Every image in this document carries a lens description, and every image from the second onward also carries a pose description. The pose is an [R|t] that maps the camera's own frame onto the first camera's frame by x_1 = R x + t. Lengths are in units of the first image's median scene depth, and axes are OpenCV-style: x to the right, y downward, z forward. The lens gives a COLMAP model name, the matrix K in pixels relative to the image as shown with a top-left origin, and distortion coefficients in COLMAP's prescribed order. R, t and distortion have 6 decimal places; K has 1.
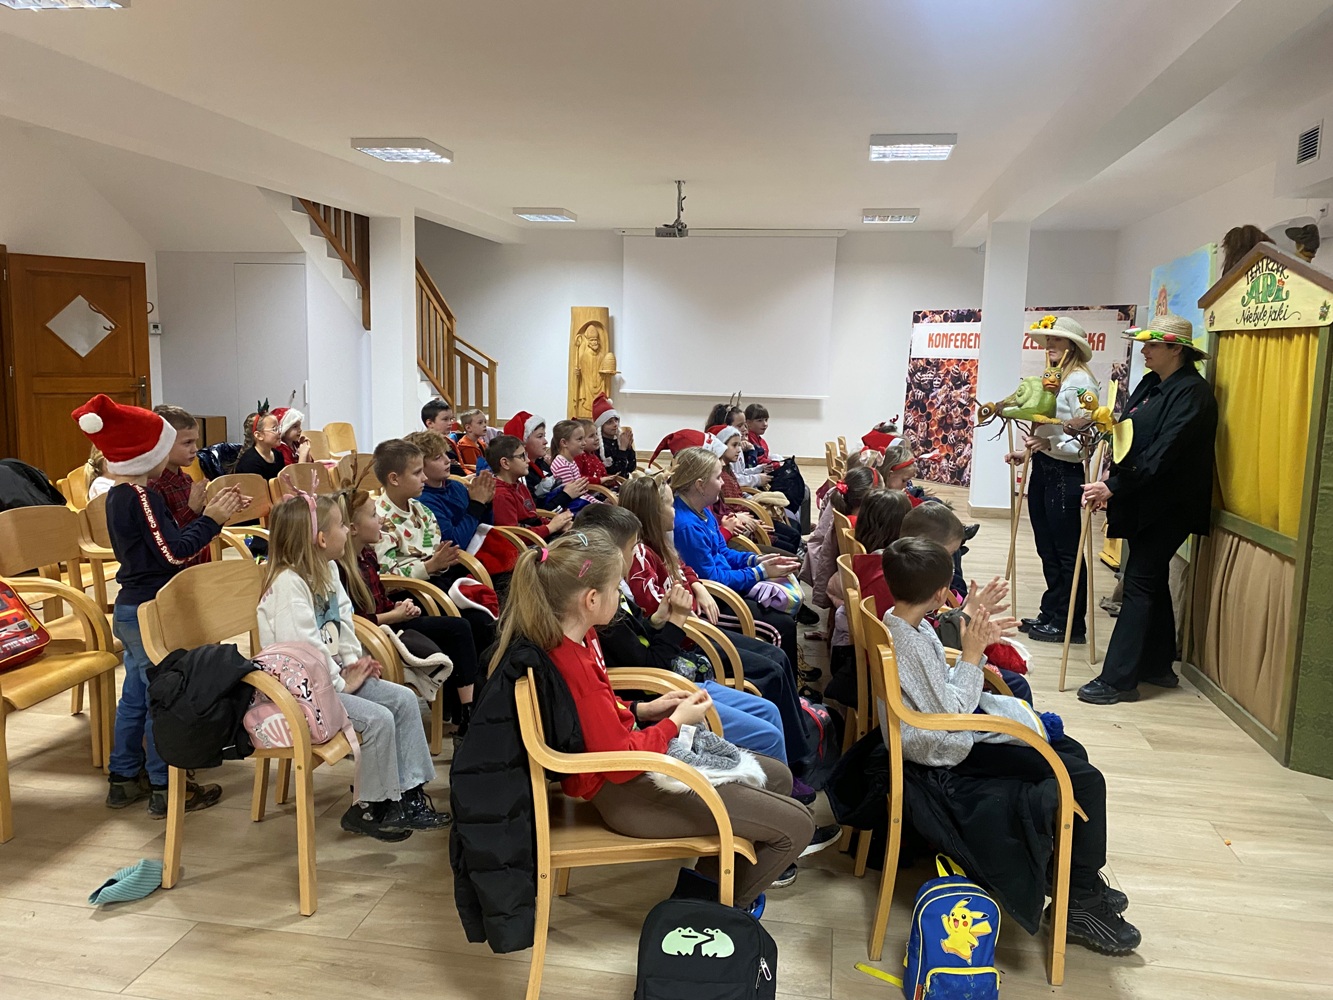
lens RADIAL K [[1016.0, 0, 671.5], [0, 1016.0, 499.8], [0, 0, 1]] dist [0.009646, -0.006728]
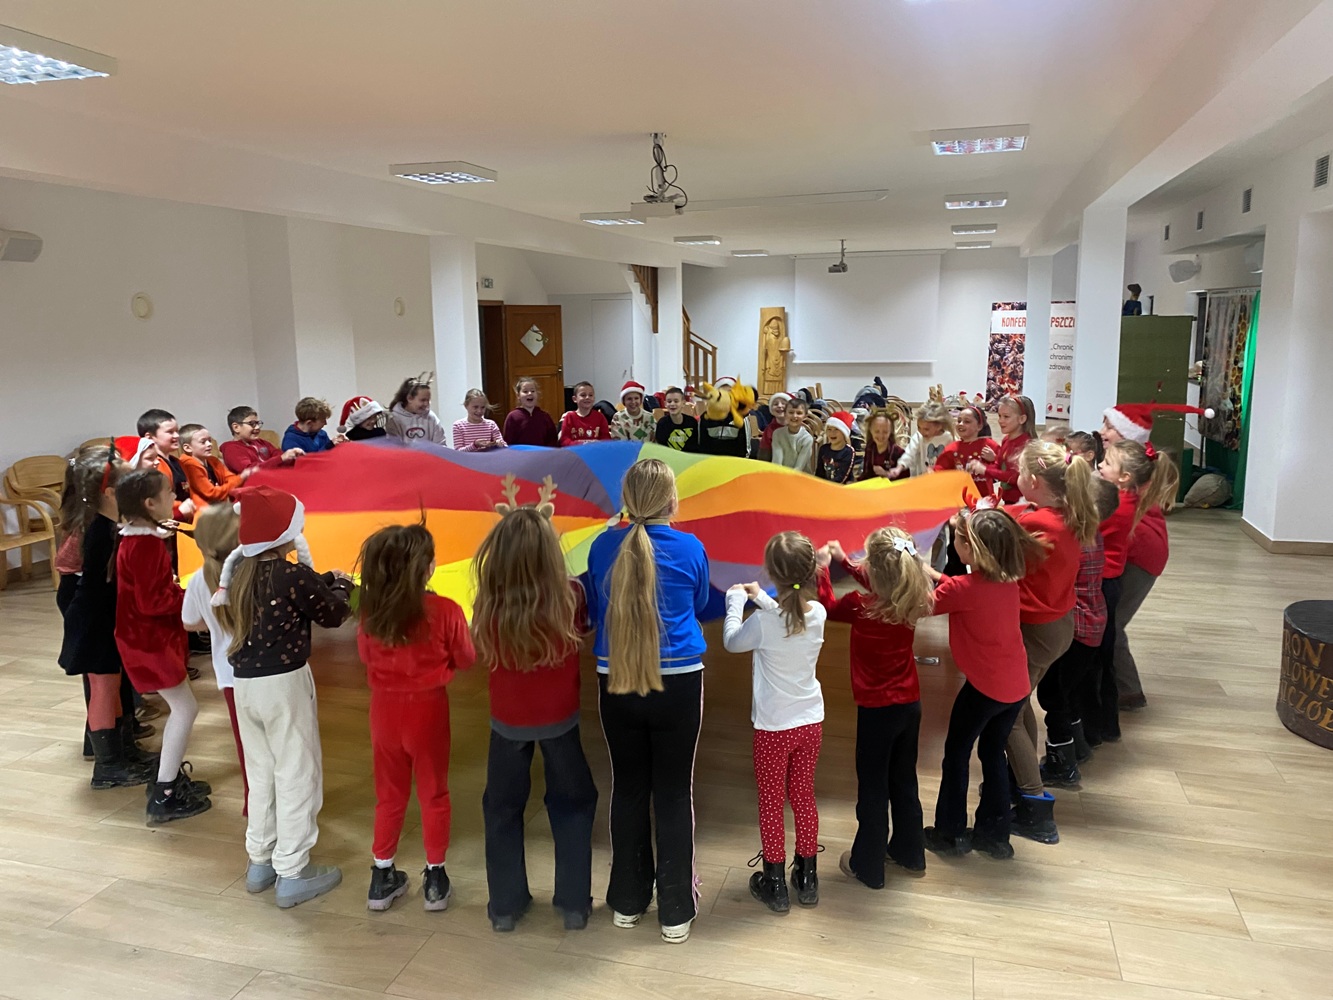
lens RADIAL K [[1016.0, 0, 657.1], [0, 1016.0, 497.4], [0, 0, 1]] dist [0.009646, -0.006728]
pose [[0.991262, -0.020951, -0.130235, -0.068821], [0.024429, 0.999385, 0.025160, 0.056246], [0.129628, -0.028122, 0.991164, -0.592386]]
